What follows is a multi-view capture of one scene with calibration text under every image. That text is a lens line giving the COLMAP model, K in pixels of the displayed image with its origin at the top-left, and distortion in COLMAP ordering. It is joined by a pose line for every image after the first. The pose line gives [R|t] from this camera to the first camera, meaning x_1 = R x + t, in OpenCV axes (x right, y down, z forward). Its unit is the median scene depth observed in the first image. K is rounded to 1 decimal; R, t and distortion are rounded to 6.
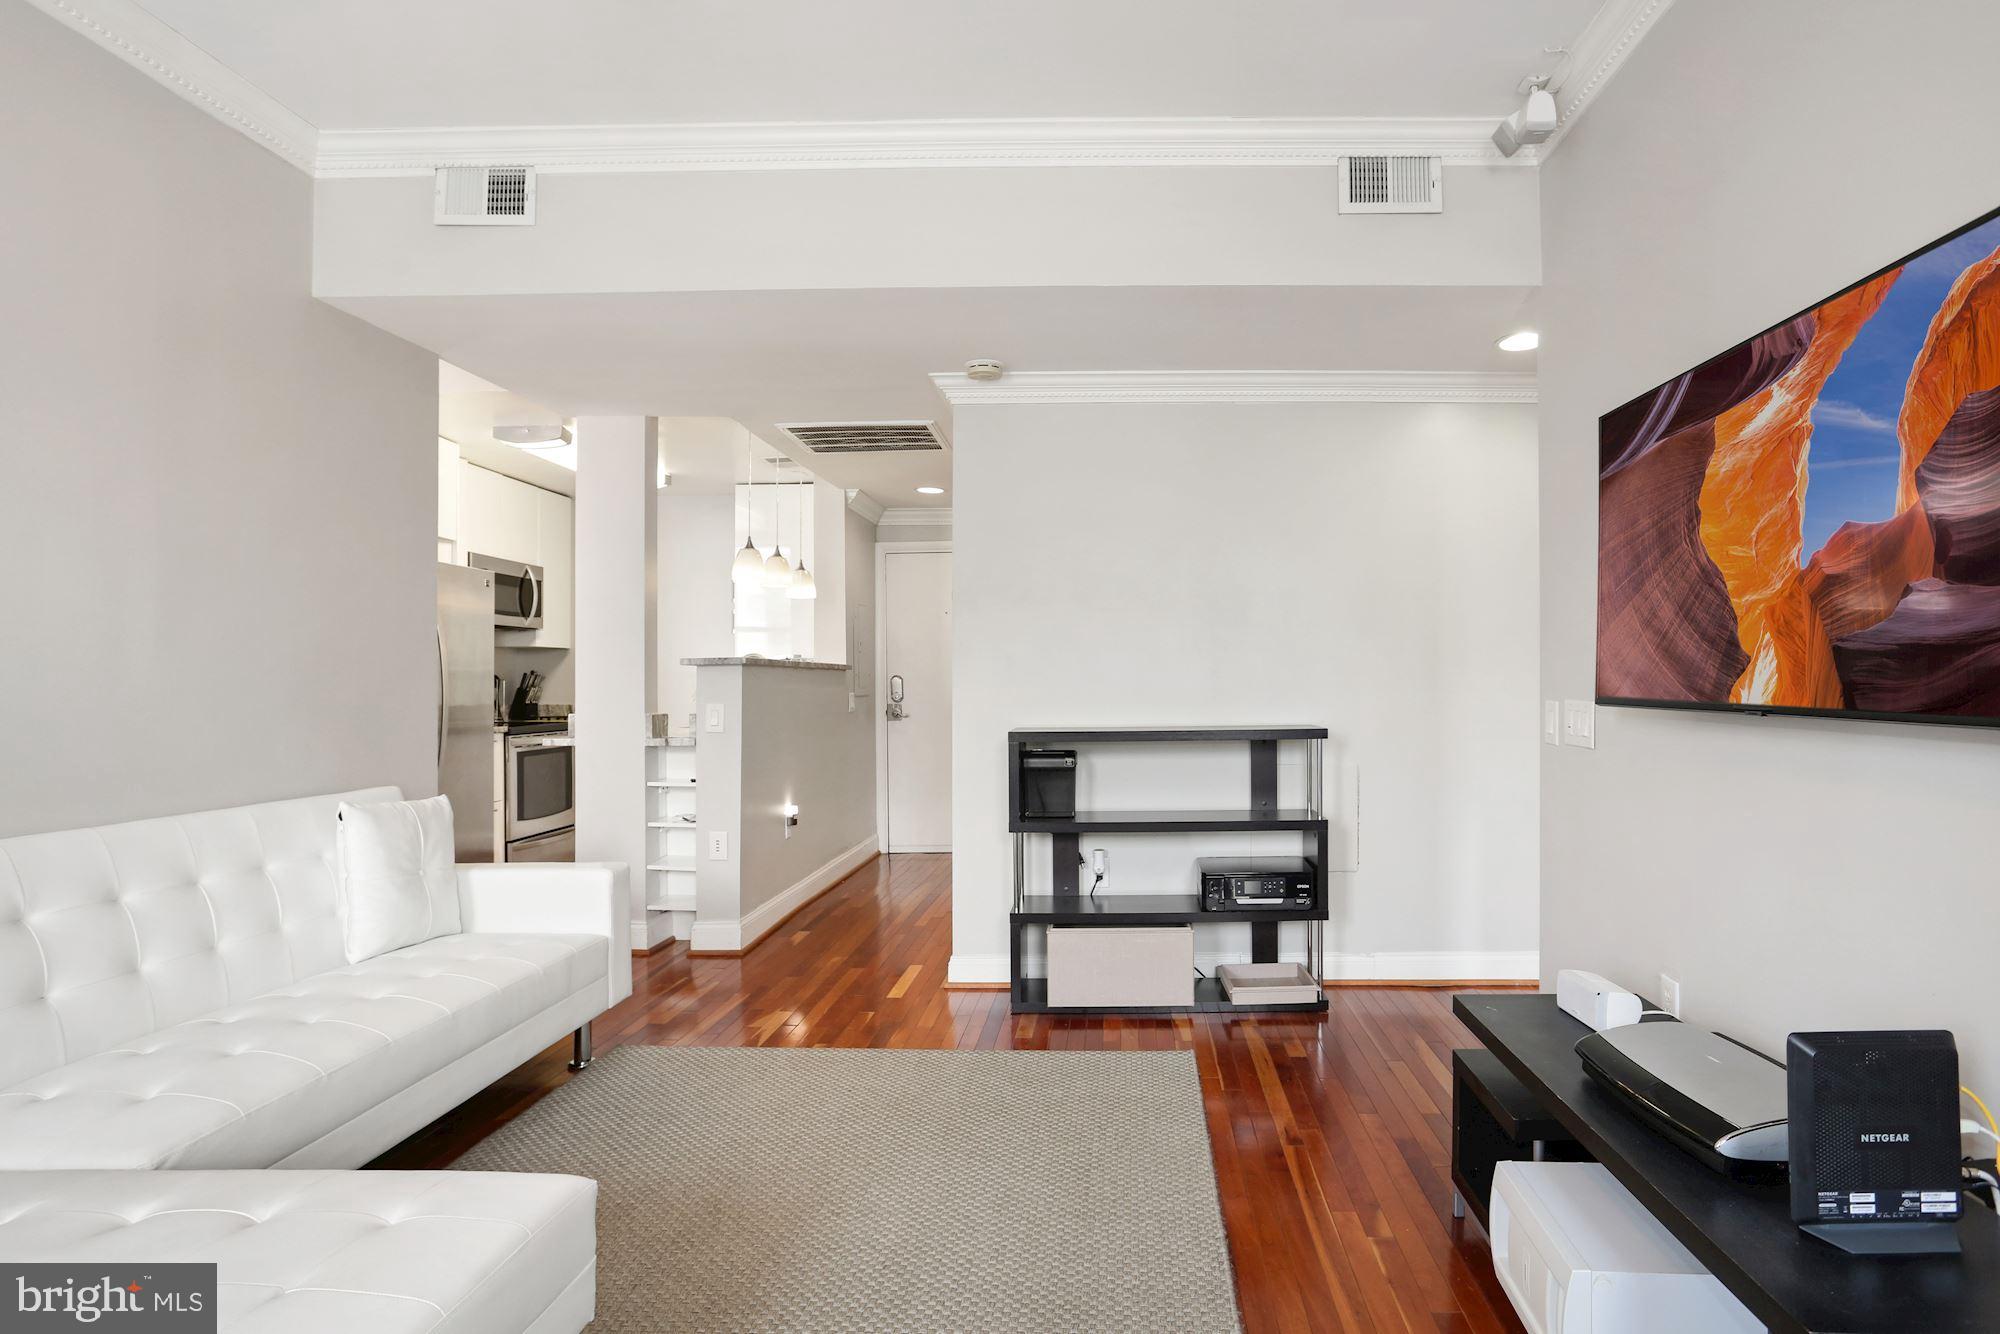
lens RADIAL K [[1015.2, 0, 1122.8], [0, 1015.2, 698.0], [0, 0, 1]] dist [-0.052070, 0.022533]
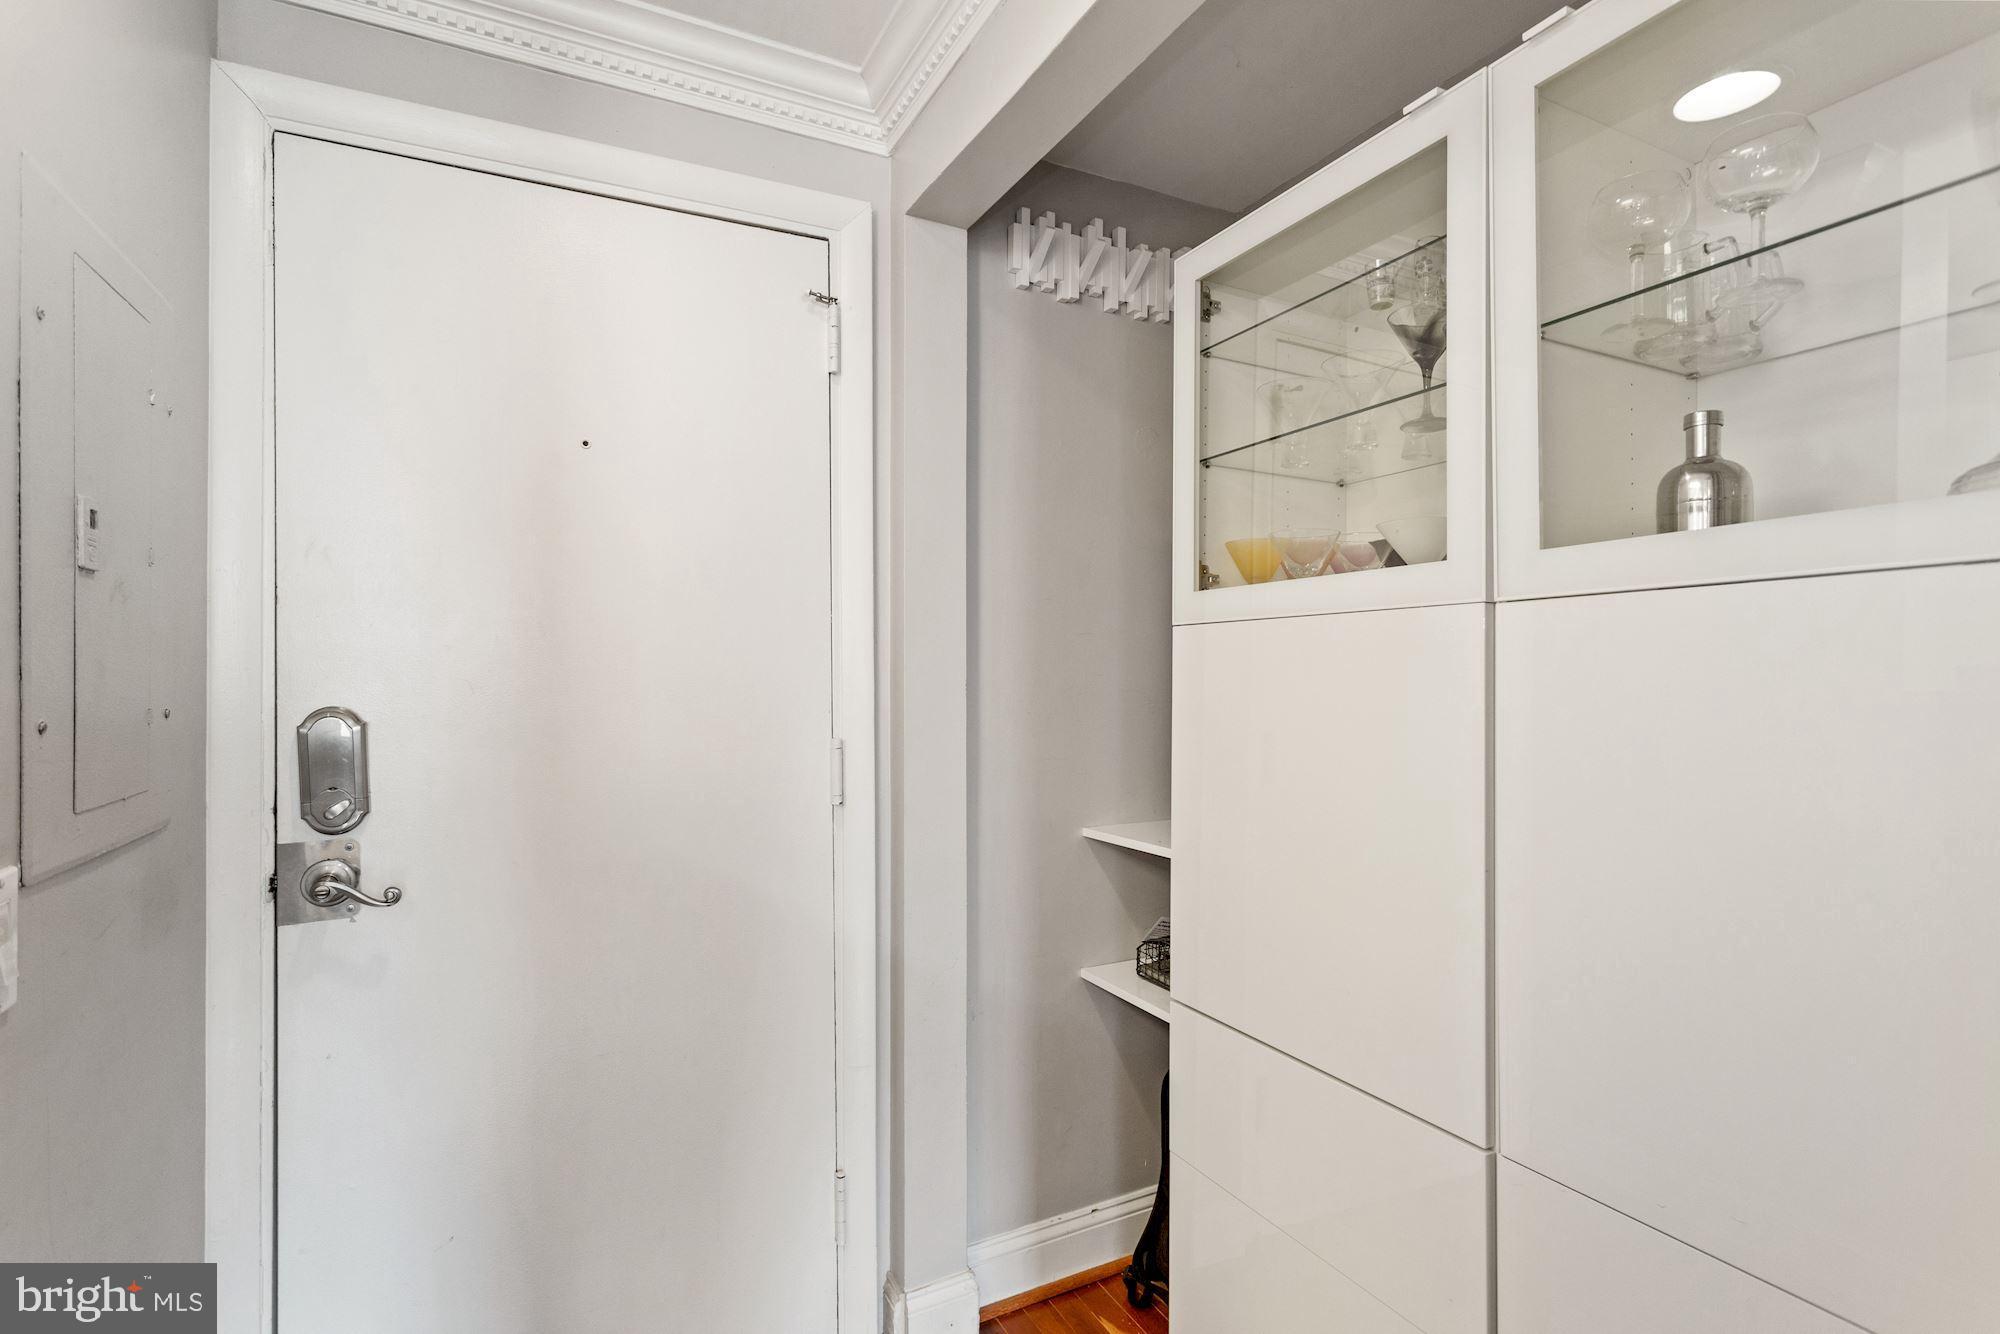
lens RADIAL K [[933.9, 0, 989.2], [0, 933.9, 669.8], [0, 0, 1]] dist [-0.014127, -0.004646]
pose [[0.898690, -0.003115, 0.438573, -0.194511], [0.007754, 0.999931, -0.008785, -0.028350], [-0.438516, 0.011296, 0.898652, 0.805692]]
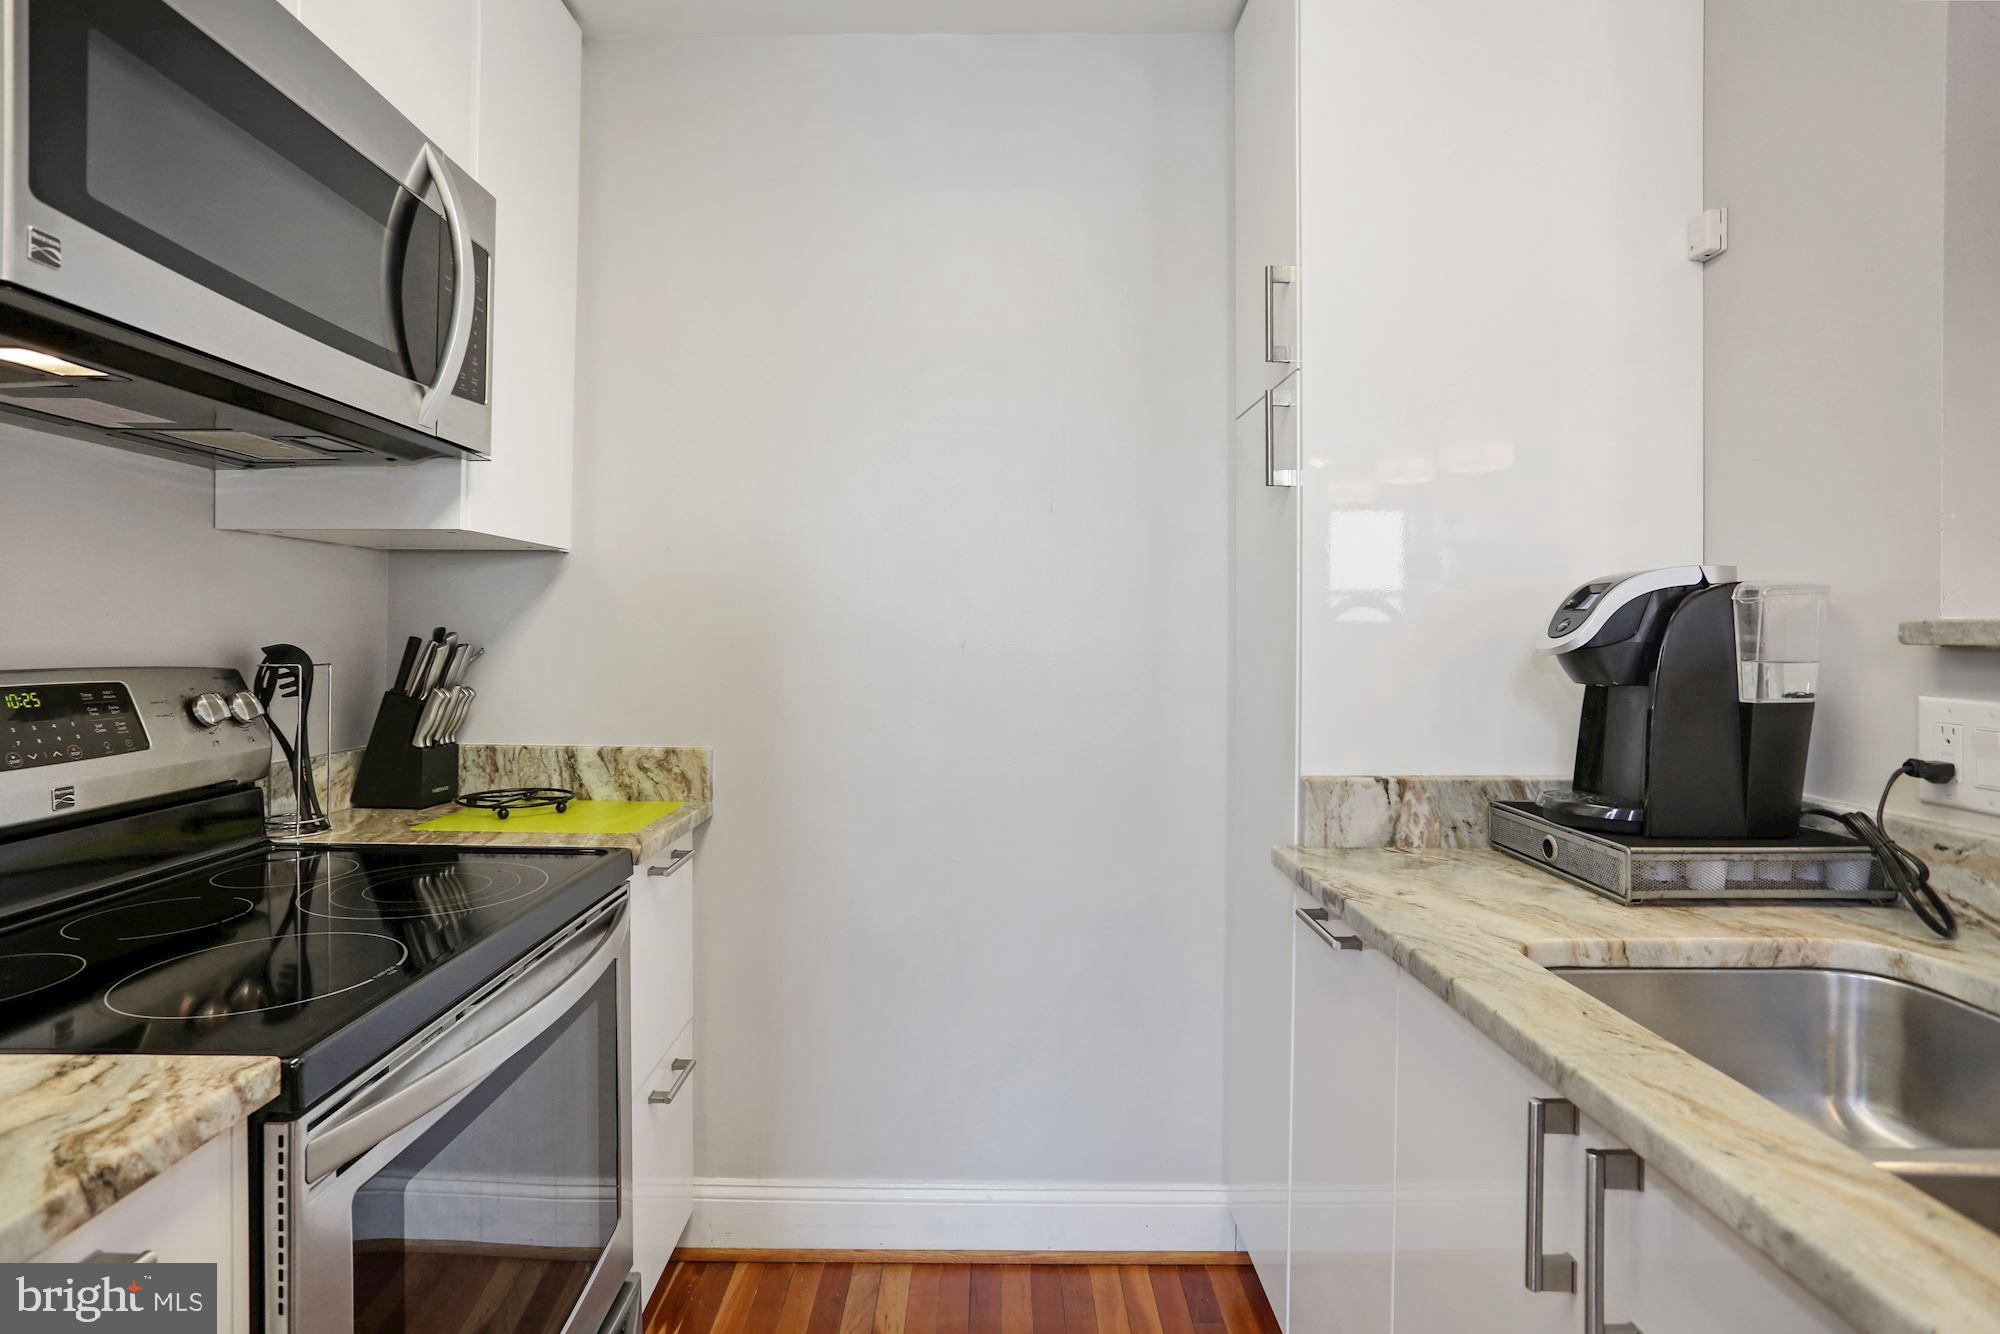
lens RADIAL K [[993.3, 0, 977.0], [0, 993.3, 629.0], [0, 0, 1]] dist [-0.042295, 0.023813]
pose [[0.999807, 0.004446, -0.019153, -0.452472], [-0.004768, 0.999847, -0.016836, -0.024232], [0.019076, 0.016924, 0.999675, 0.756668]]
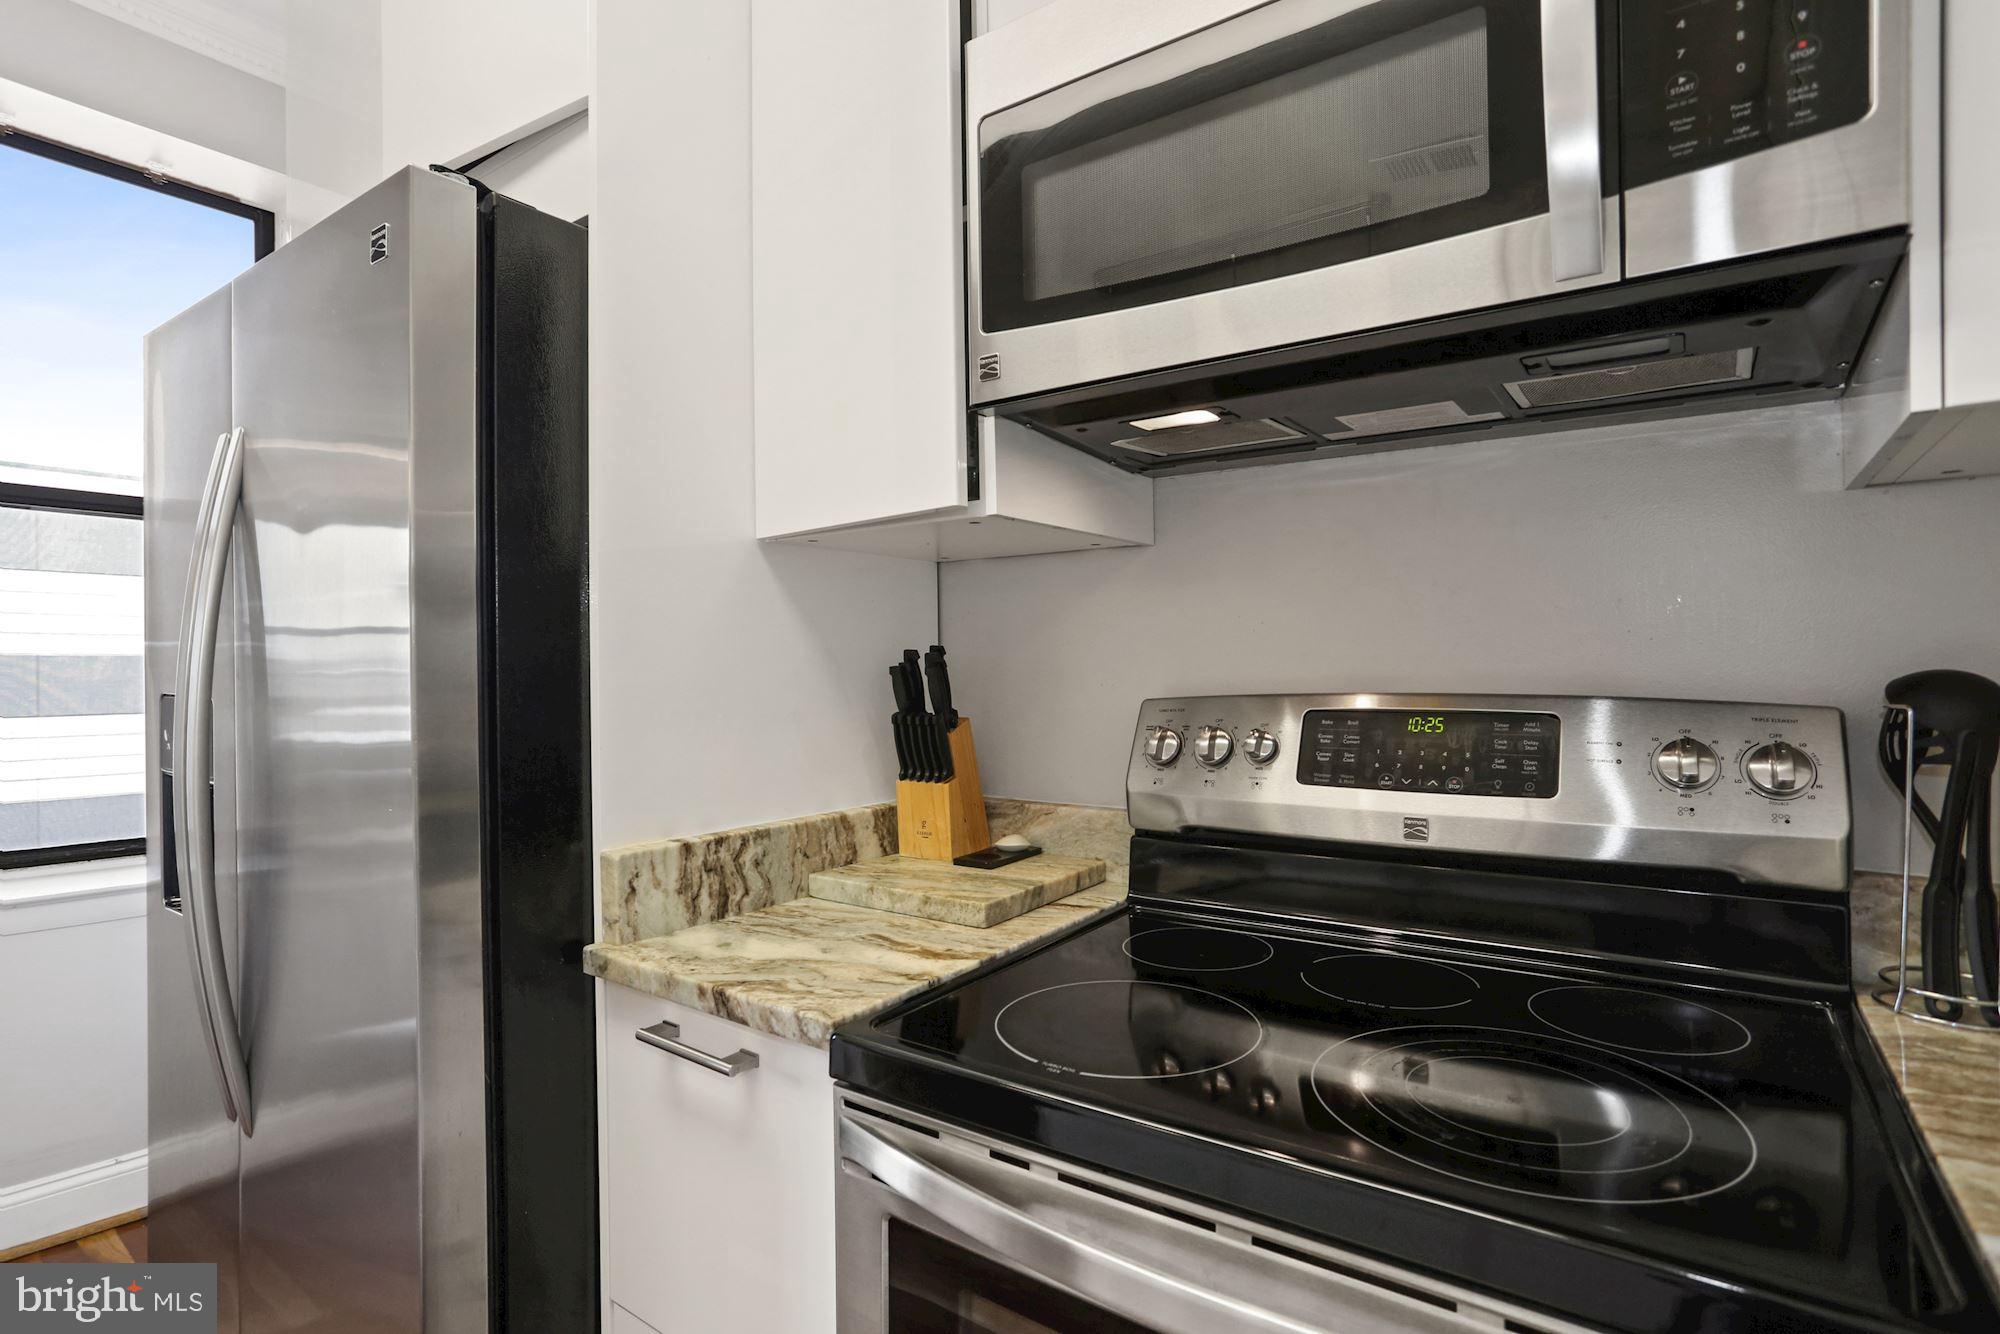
lens RADIAL K [[993.3, 0, 1000.3], [0, 993.3, 650.9], [0, 0, 1]] dist [-0.042295, 0.023813]
pose [[-0.614896, -0.000830, -0.788608, -0.443885], [0.000890, 0.999998, -0.001747, -0.026185], [0.788608, -0.001776, -0.614894, 0.976274]]
